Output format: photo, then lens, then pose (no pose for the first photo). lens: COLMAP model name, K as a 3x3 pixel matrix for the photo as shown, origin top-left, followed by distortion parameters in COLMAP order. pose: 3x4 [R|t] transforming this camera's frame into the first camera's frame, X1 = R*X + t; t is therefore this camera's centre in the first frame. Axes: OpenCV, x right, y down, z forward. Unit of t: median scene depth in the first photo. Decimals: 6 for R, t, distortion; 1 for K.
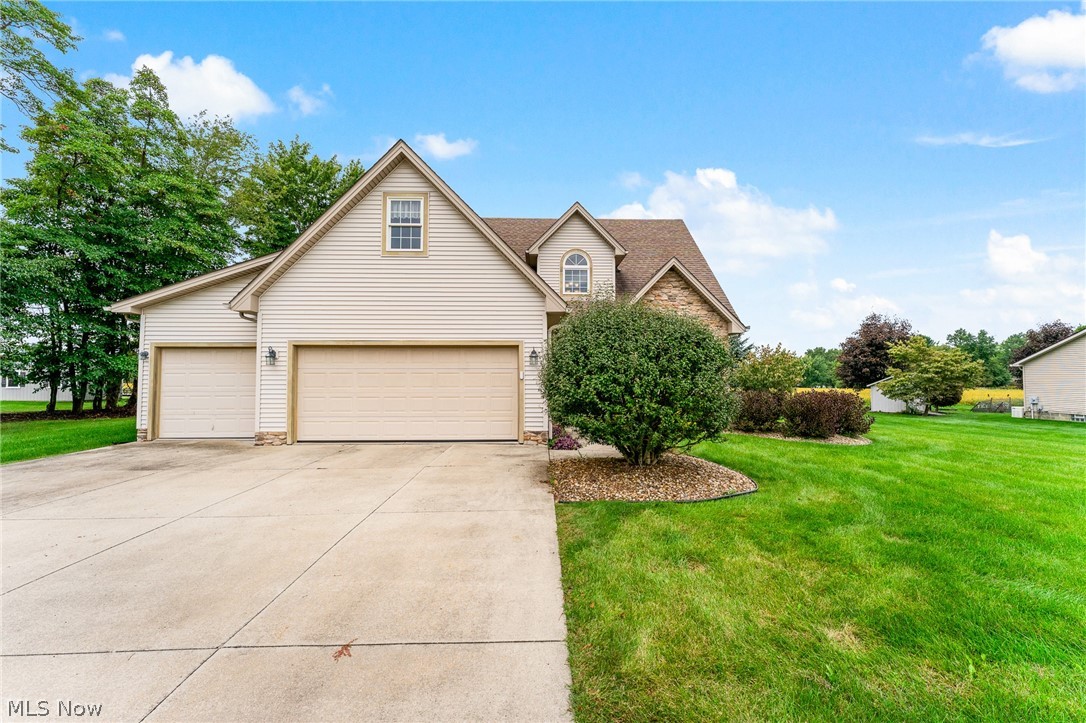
lens RADIAL K [[432.6, 0, 535.4], [0, 432.6, 364.9], [0, 0, 1]] dist [-0.002669, -0.000266]
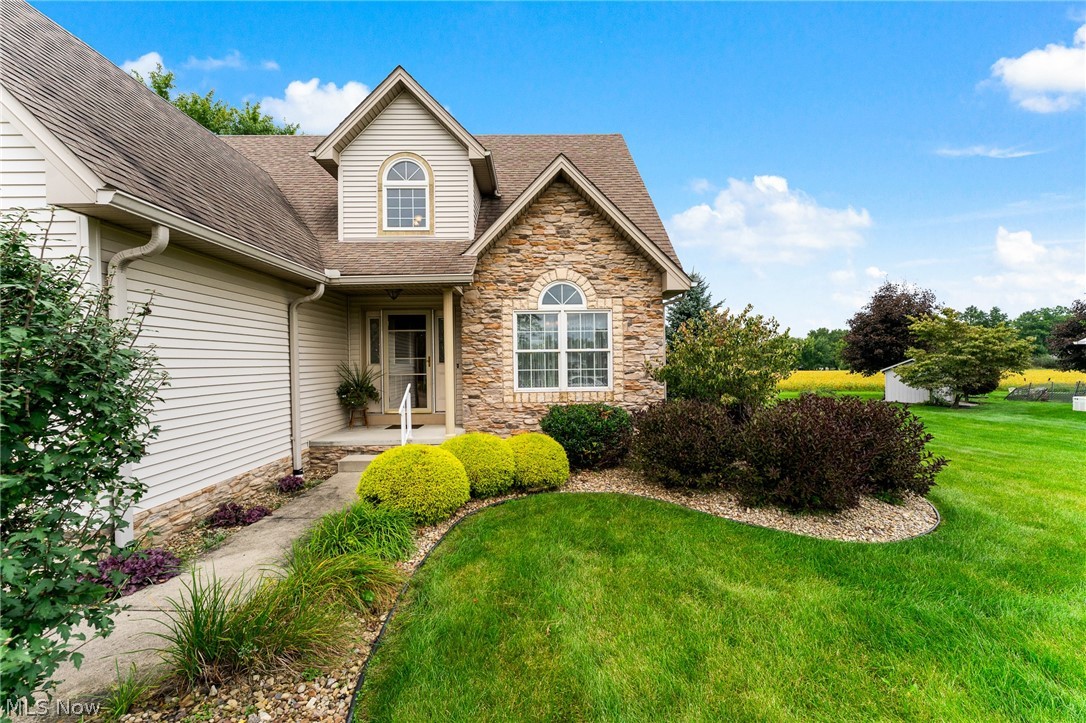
lens RADIAL K [[432.6, 0, 536.7], [0, 432.6, 365.5], [0, 0, 1]] dist [-0.002669, -0.000266]
pose [[0.999888, -0.014681, -0.002972, 0.189840], [0.014775, 0.999290, 0.034658, 0.001009], [0.002461, -0.034698, 0.999395, 0.289319]]
